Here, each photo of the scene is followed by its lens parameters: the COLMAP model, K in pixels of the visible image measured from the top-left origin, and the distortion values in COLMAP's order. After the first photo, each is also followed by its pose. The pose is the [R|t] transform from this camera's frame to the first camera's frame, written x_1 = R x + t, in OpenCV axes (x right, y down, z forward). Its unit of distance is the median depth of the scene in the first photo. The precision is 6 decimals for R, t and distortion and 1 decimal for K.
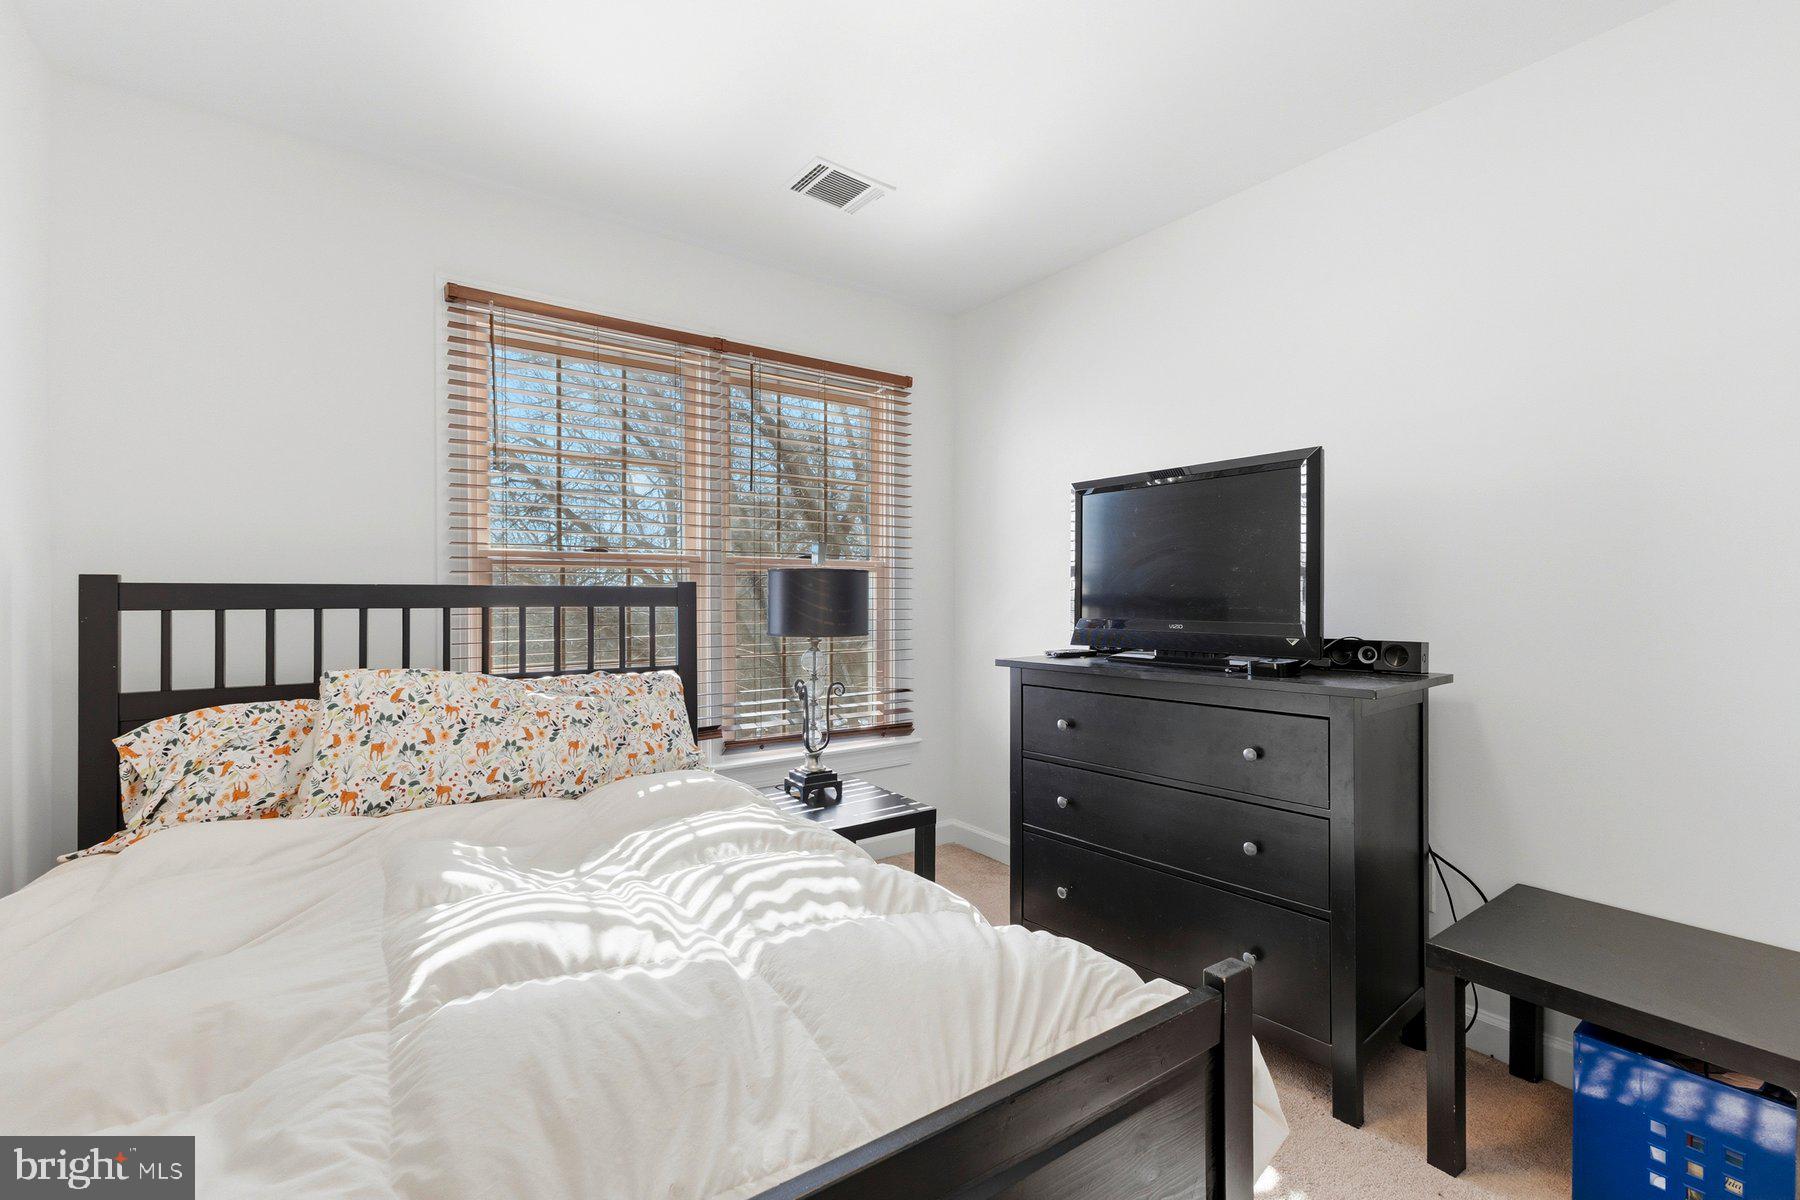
lens RADIAL K [[785.3, 0, 893.0], [0, 785.3, 602.3], [0, 0, 1]] dist [0.008708, -0.002448]
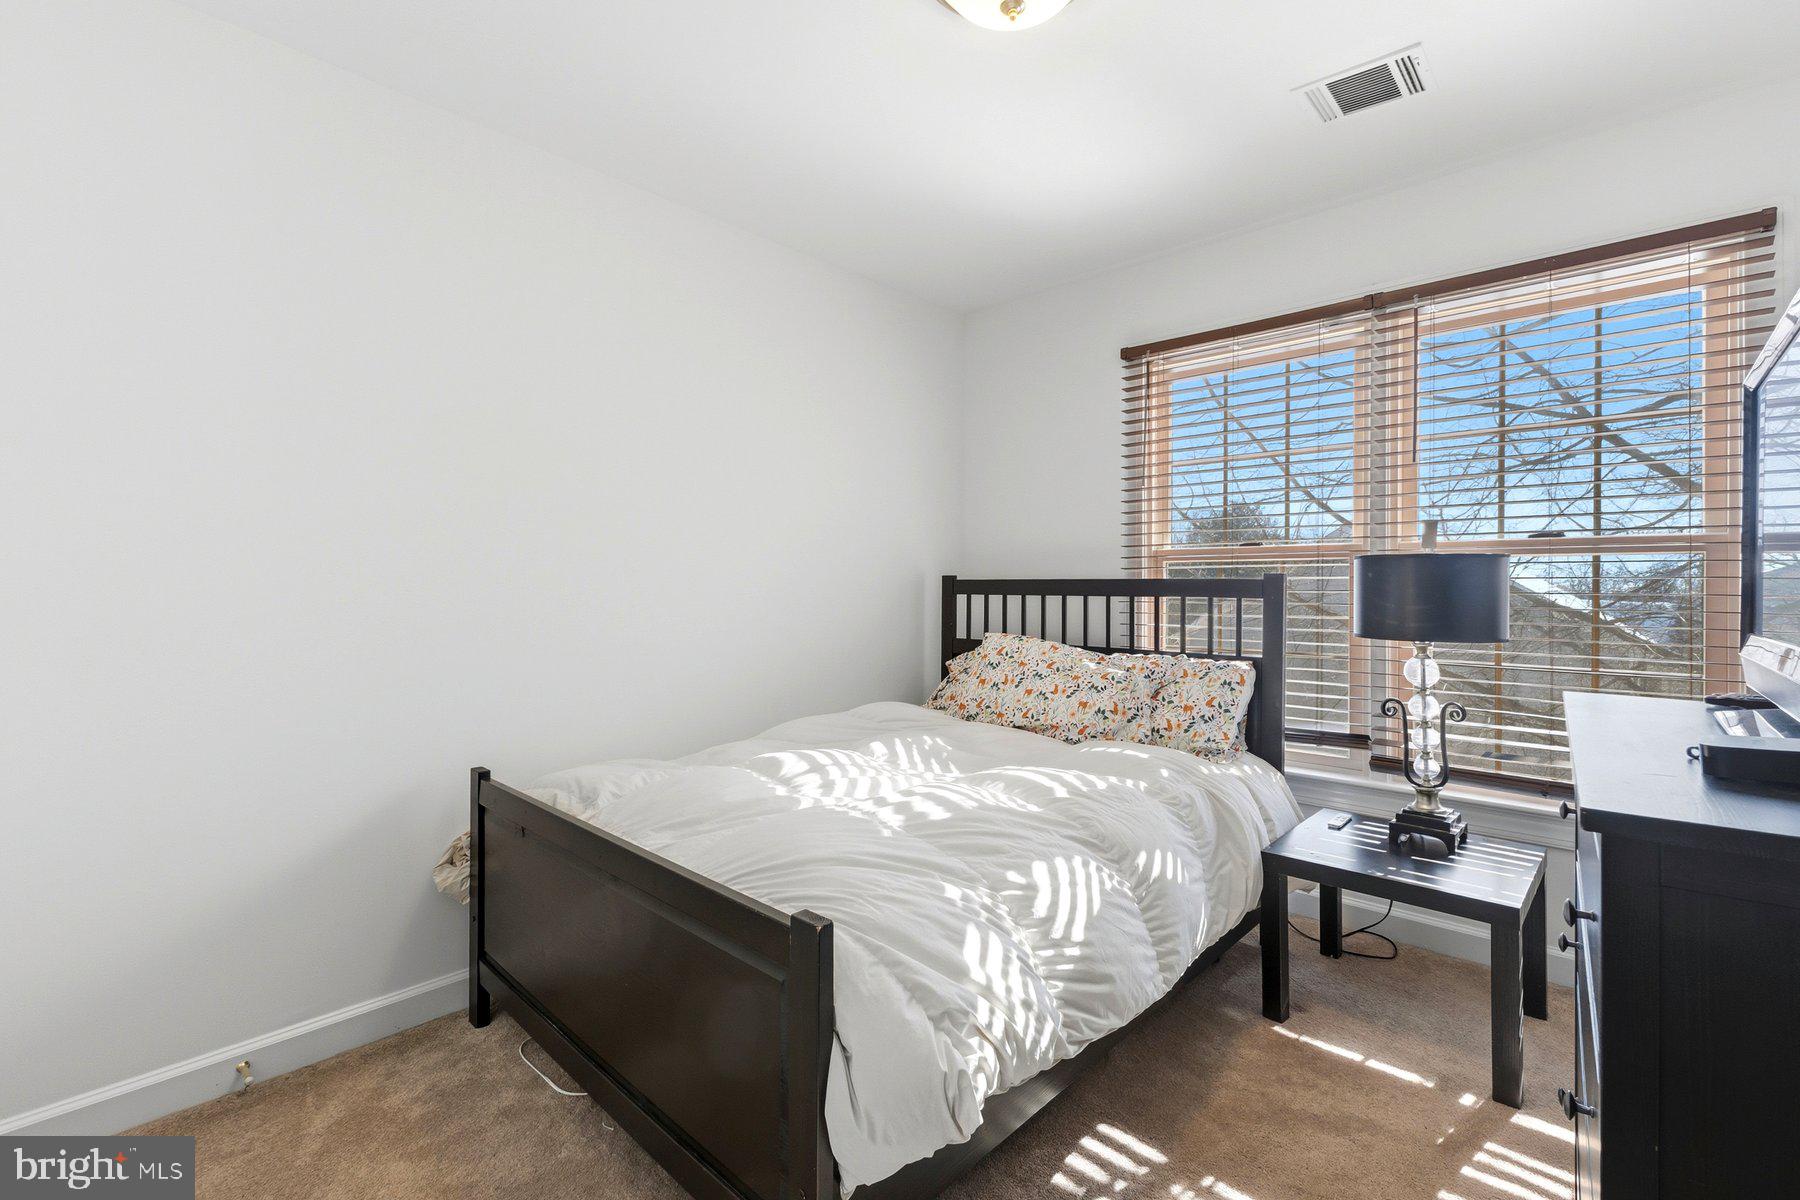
lens RADIAL K [[785.3, 0, 895.7], [0, 785.3, 585.7], [0, 0, 1]] dist [0.008708, -0.002448]
pose [[0.208608, 0.002220, -0.977997, 0.671884], [-0.011998, 0.999928, -0.000289, -0.005554], [0.977926, 0.011794, 0.208619, 0.380738]]
